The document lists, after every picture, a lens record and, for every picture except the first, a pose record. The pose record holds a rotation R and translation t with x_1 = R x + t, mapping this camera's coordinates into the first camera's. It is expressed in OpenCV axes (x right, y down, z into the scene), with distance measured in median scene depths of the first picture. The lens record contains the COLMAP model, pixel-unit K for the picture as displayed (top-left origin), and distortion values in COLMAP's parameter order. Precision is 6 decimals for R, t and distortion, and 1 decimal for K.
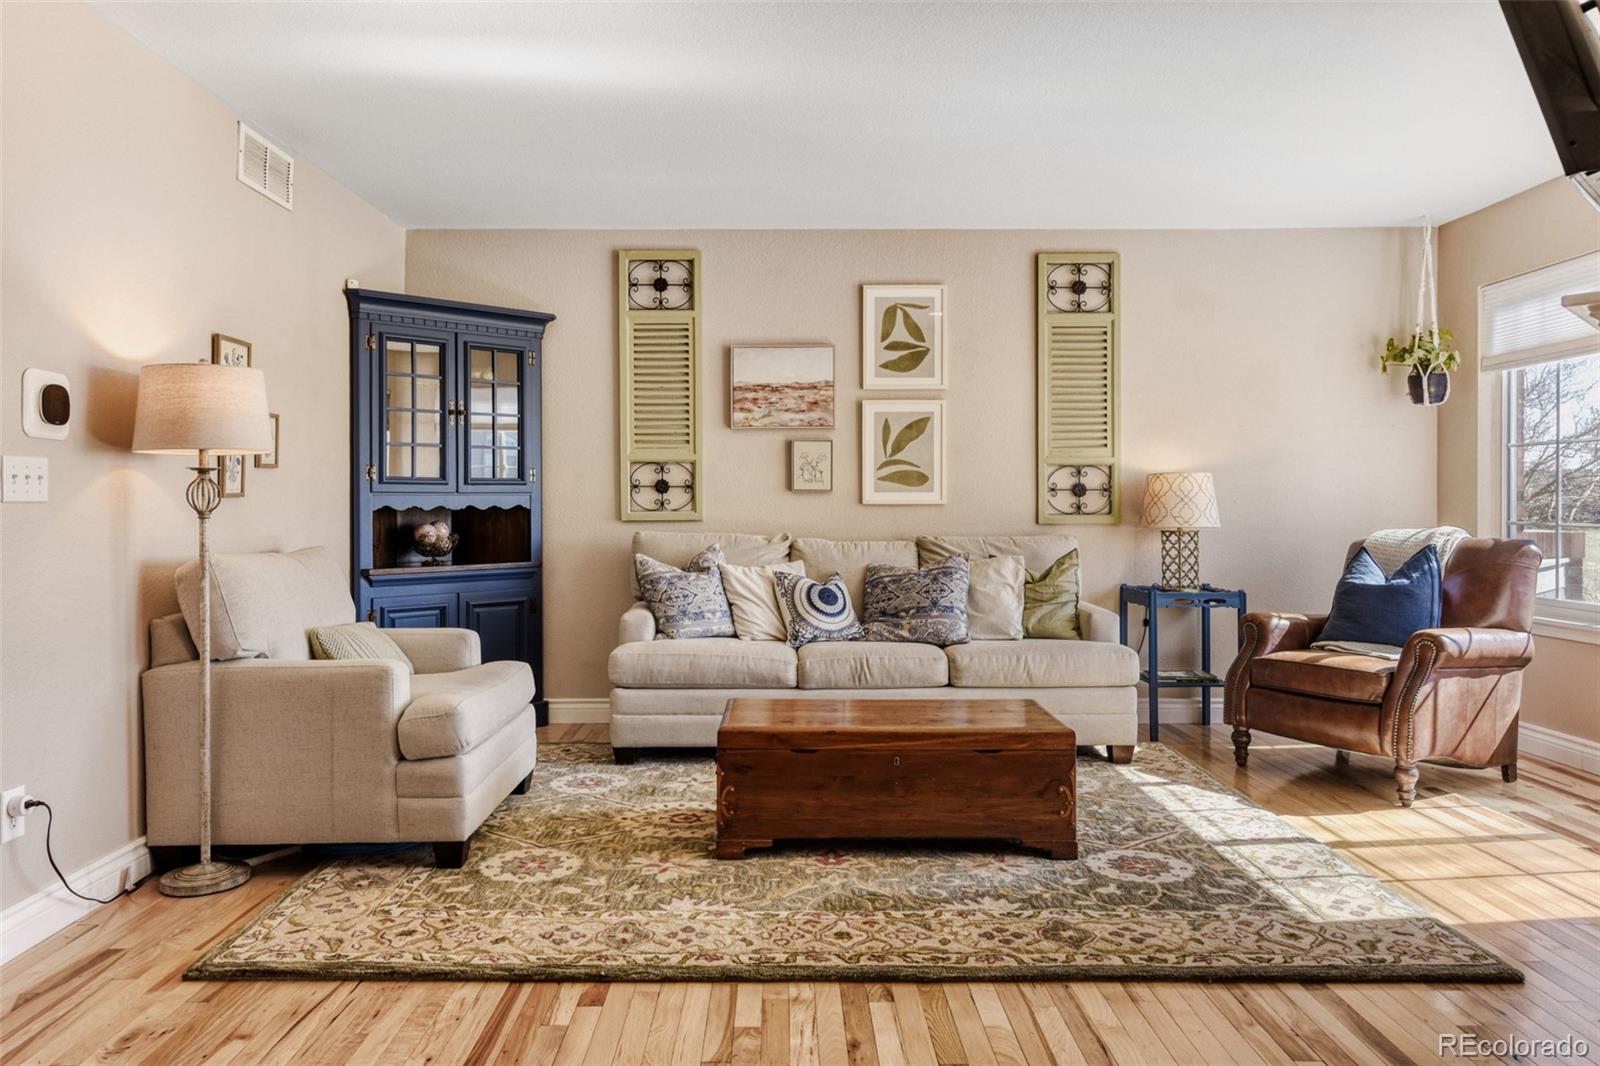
lens RADIAL K [[1102.0, 0, 730.3], [0, 1102.0, 513.9], [0, 0, 1]] dist [-0.000017, 0.000876]
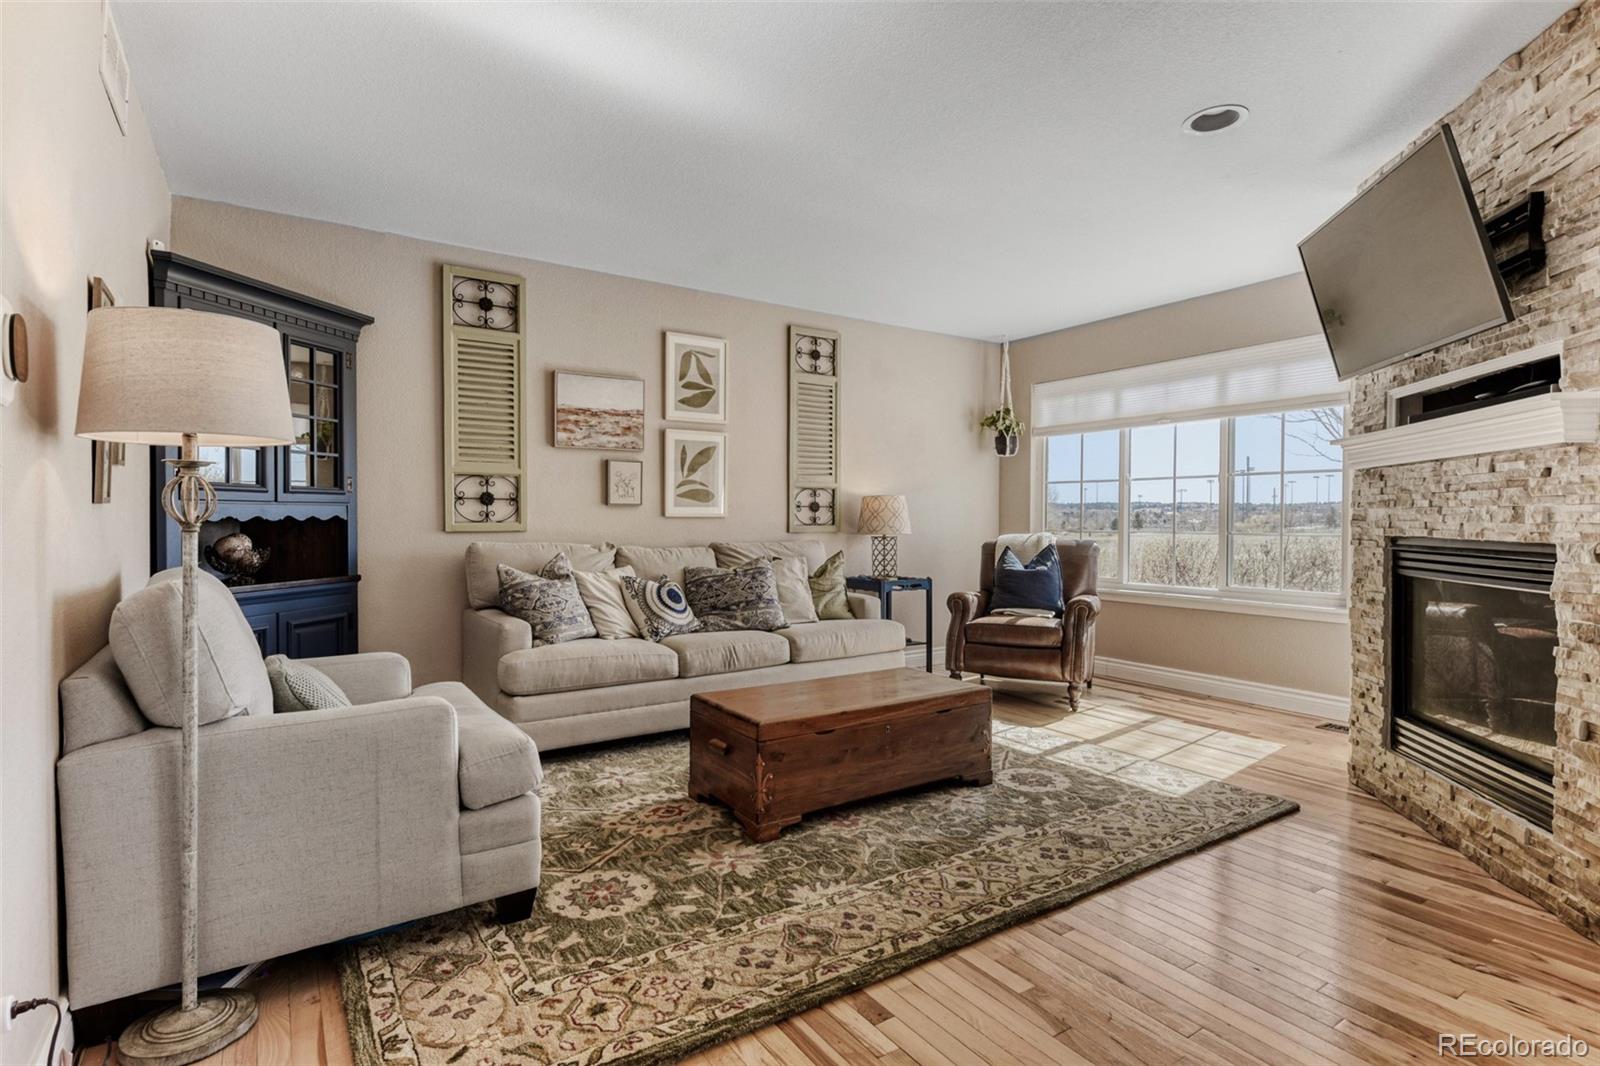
lens RADIAL K [[821.8, 0, 800.0], [0, 821.8, 533.0], [0, 0, 1]] dist [0.003292, -0.000762]
pose [[0.817280, -0.006433, 0.576205, -0.309603], [0.000638, 0.999947, 0.010260, -0.000268], [-0.576241, -0.008017, 0.817241, 0.222410]]
